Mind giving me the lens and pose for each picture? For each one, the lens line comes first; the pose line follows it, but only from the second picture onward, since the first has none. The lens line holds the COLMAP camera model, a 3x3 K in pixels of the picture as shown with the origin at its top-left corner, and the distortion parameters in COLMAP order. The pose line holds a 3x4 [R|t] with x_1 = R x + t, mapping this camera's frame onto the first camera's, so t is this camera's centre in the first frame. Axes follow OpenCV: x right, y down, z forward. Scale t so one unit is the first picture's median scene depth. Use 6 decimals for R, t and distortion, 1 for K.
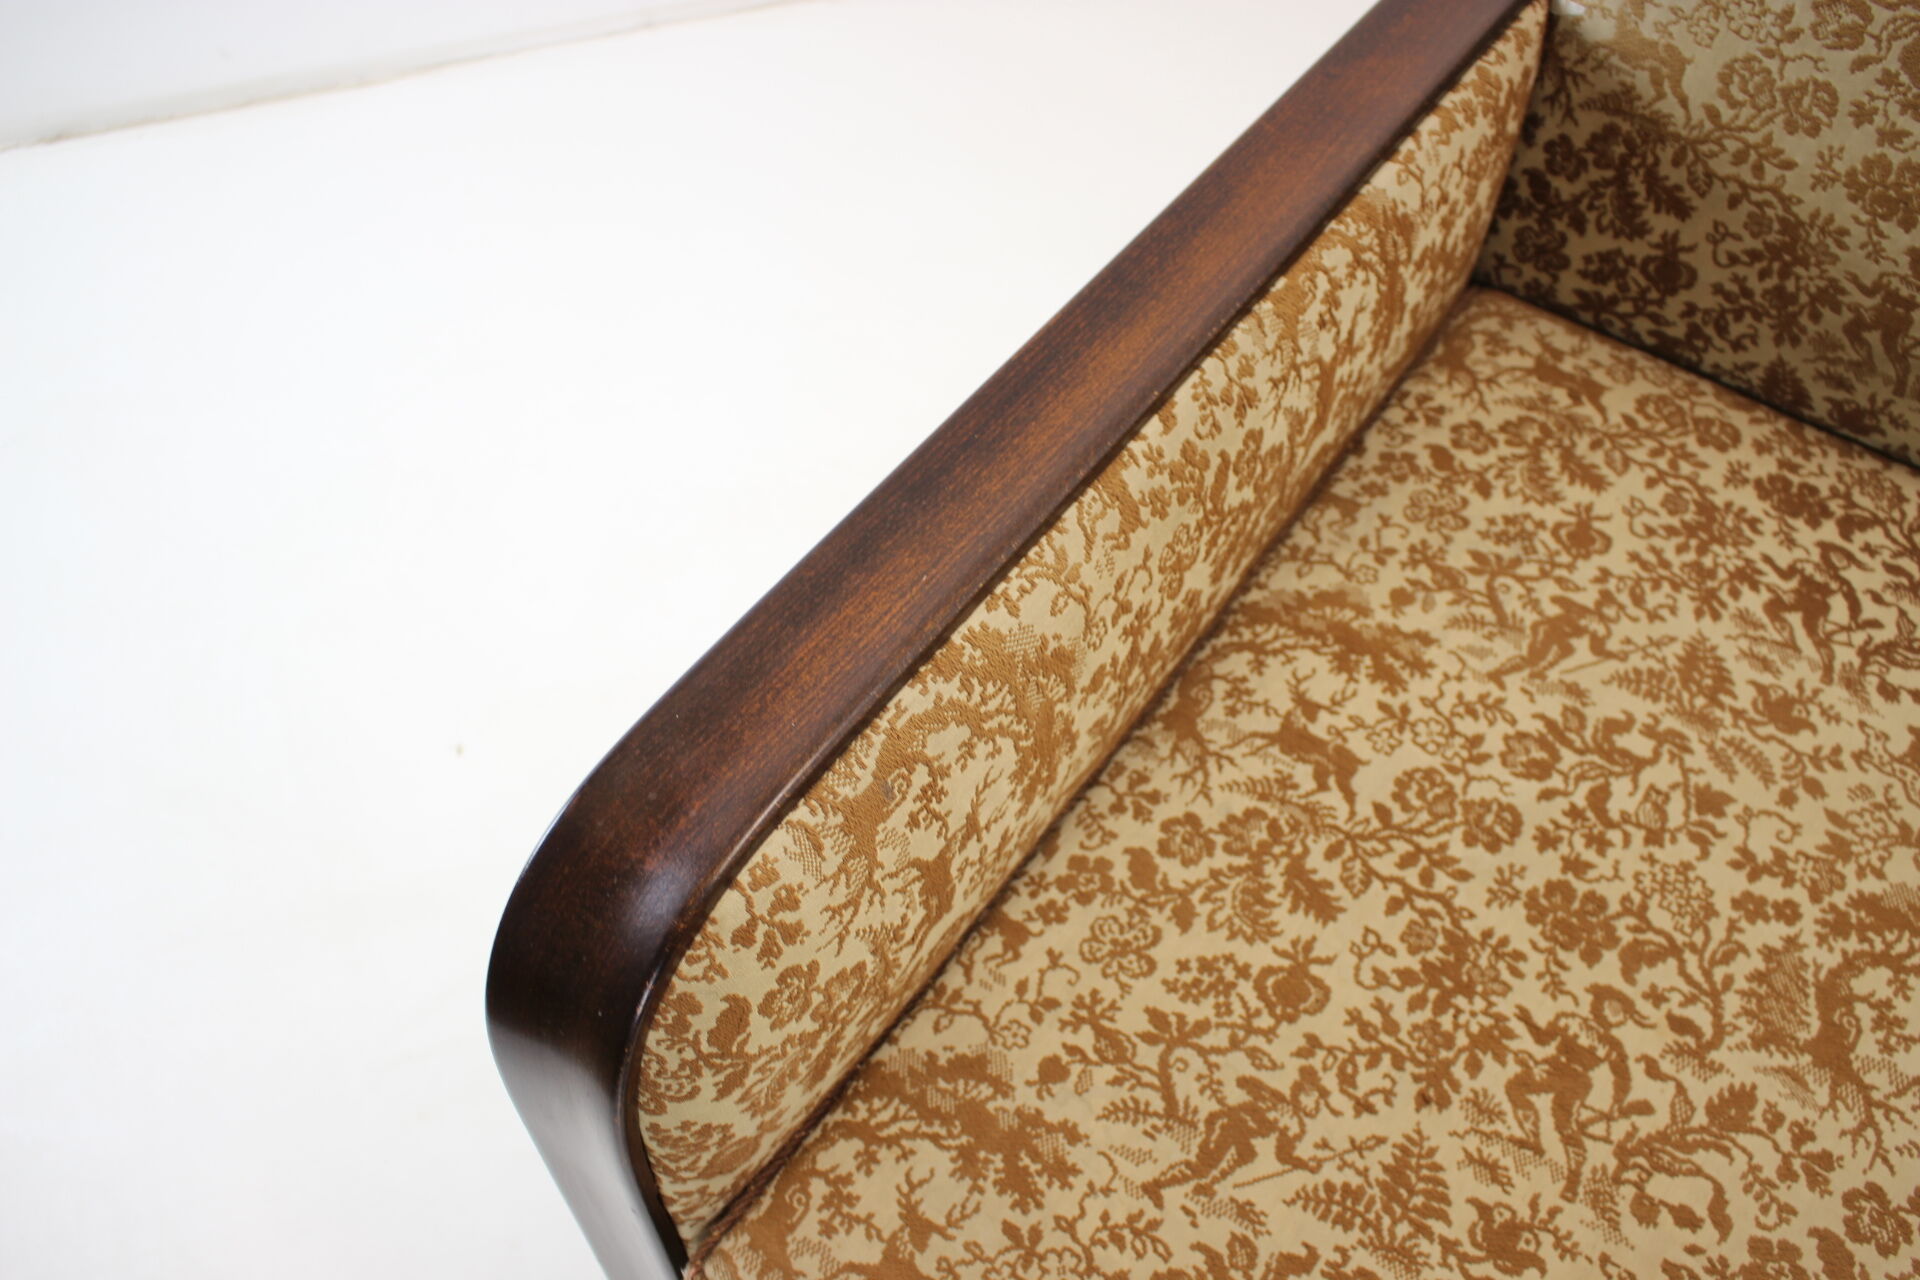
lens RADIAL K [[1867.7, 0, 942.0], [0, 1867.7, 550.7], [0, 0, 1]] dist [-0.115148, 0.000000]
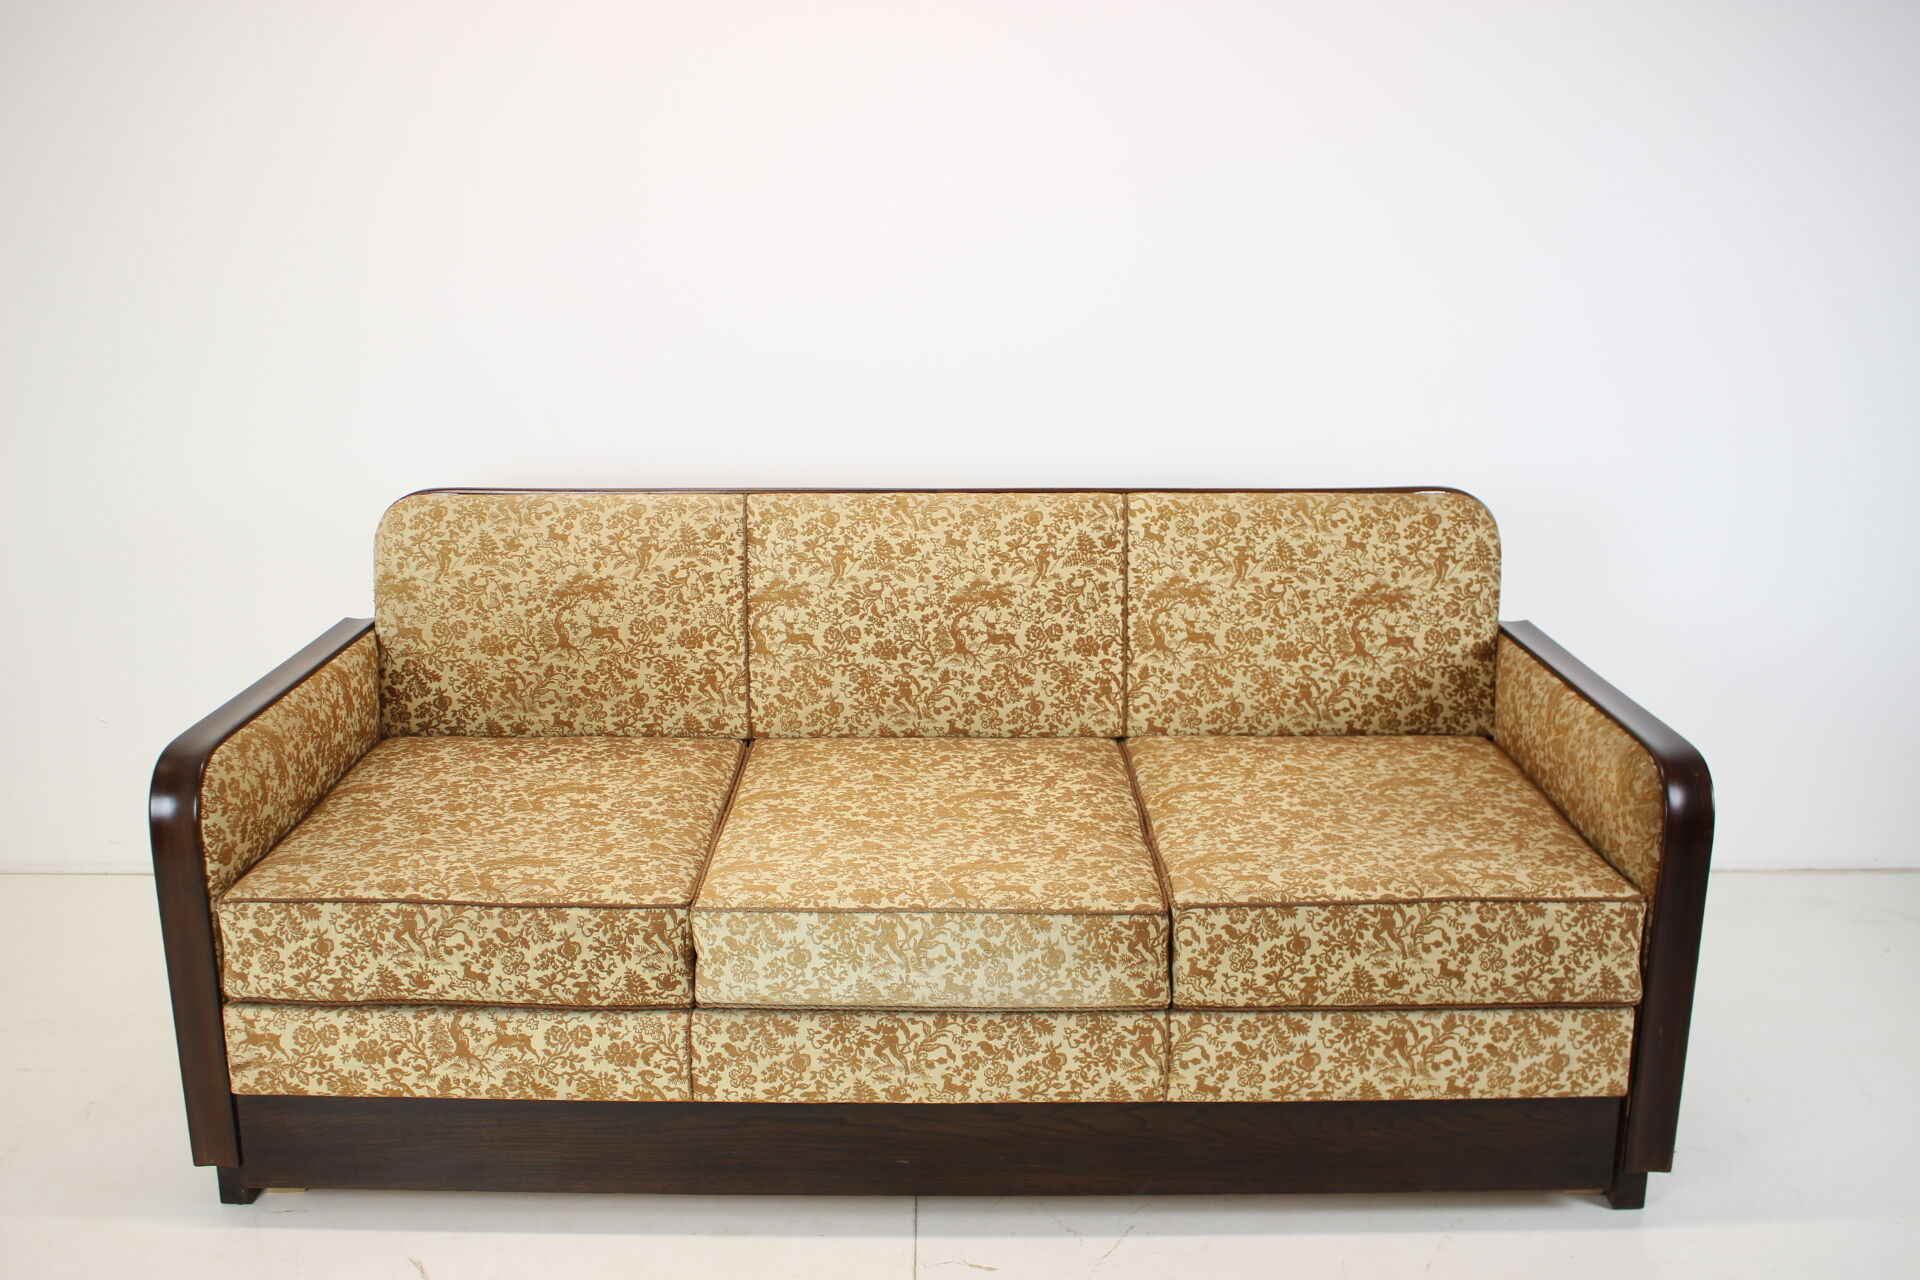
lens RADIAL K [[1867.7, 0, 953.9], [0, 1867.7, 659.7], [0, 0, 1]] dist [-0.115148, 0.000000]
pose [[0.813732, -0.150179, 0.561504, -0.735908], [0.439810, 0.790682, -0.425898, 1.761078], [-0.380010, 0.593522, 0.709454, -1.813347]]
